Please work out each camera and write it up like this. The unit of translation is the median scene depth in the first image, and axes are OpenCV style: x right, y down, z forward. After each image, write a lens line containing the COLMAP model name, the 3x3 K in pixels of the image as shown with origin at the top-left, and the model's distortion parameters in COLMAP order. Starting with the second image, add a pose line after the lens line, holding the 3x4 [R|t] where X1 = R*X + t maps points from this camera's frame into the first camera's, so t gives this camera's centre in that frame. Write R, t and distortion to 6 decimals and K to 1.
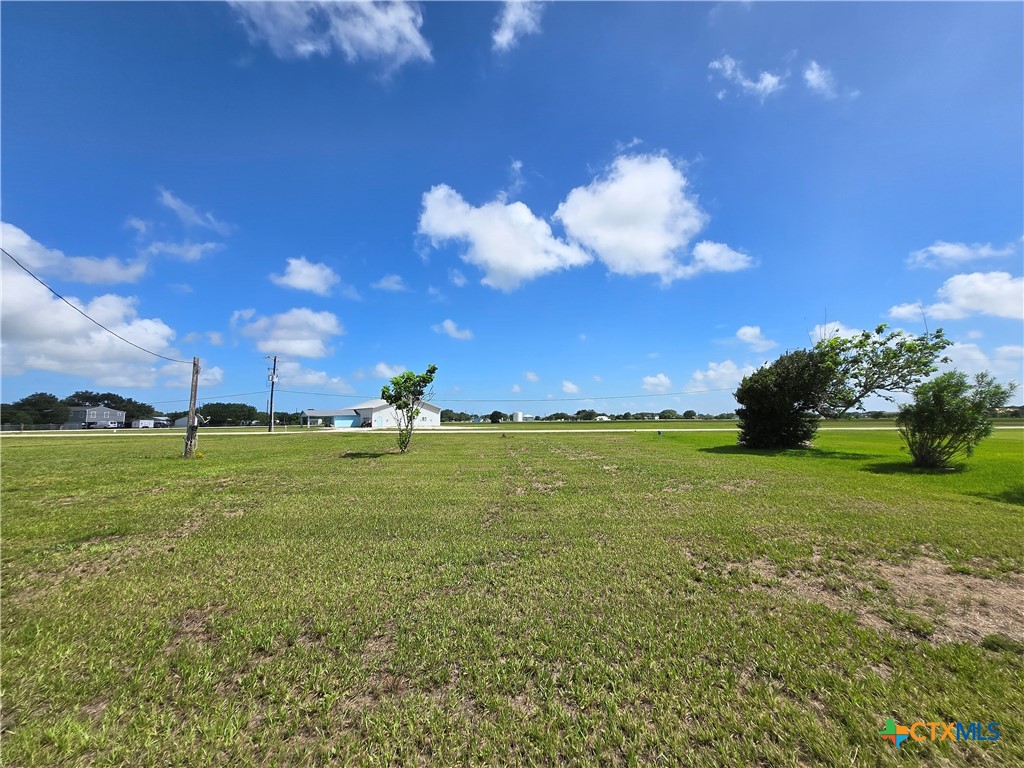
lens RADIAL K [[414.3, 0, 514.5], [0, 414.3, 379.0], [0, 0, 1]] dist [0.011091, 0.000796]
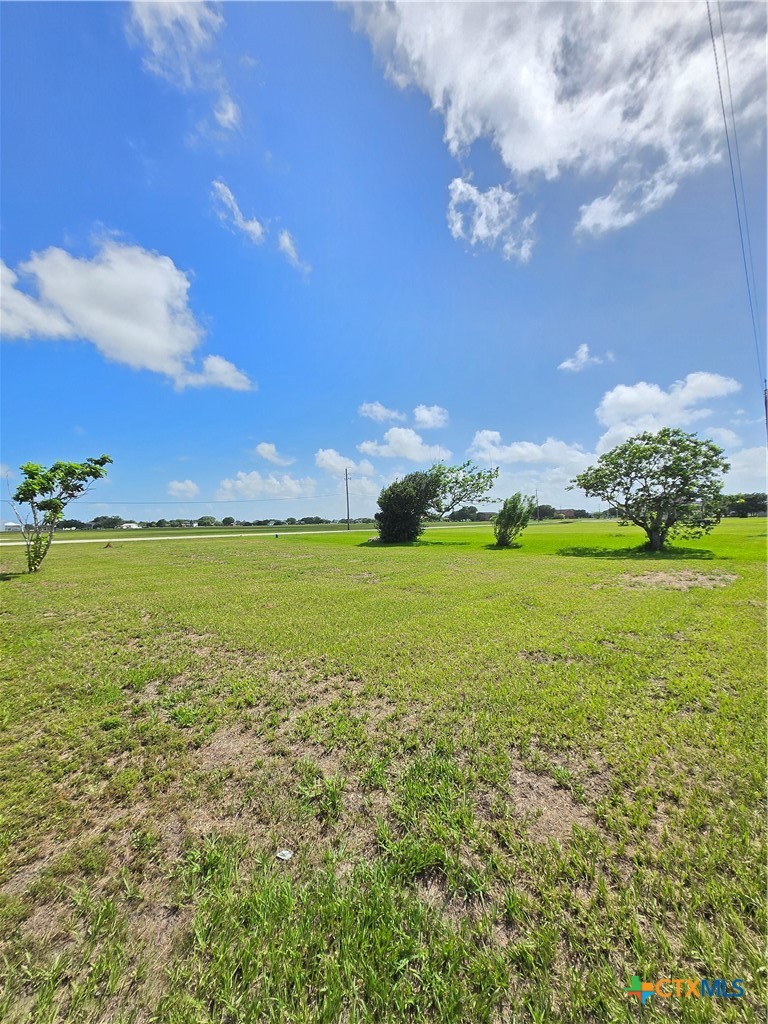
lens RADIAL K [[414.3, 0, 364.8], [0, 414.3, 489.8], [0, 0, 1]] dist [0.011091, 0.000796]
pose [[0.700535, 0.049807, 0.711877, -0.620975], [-0.055260, 0.998352, -0.015471, 0.034064], [-0.711475, -0.028500, 0.702133, 0.211834]]
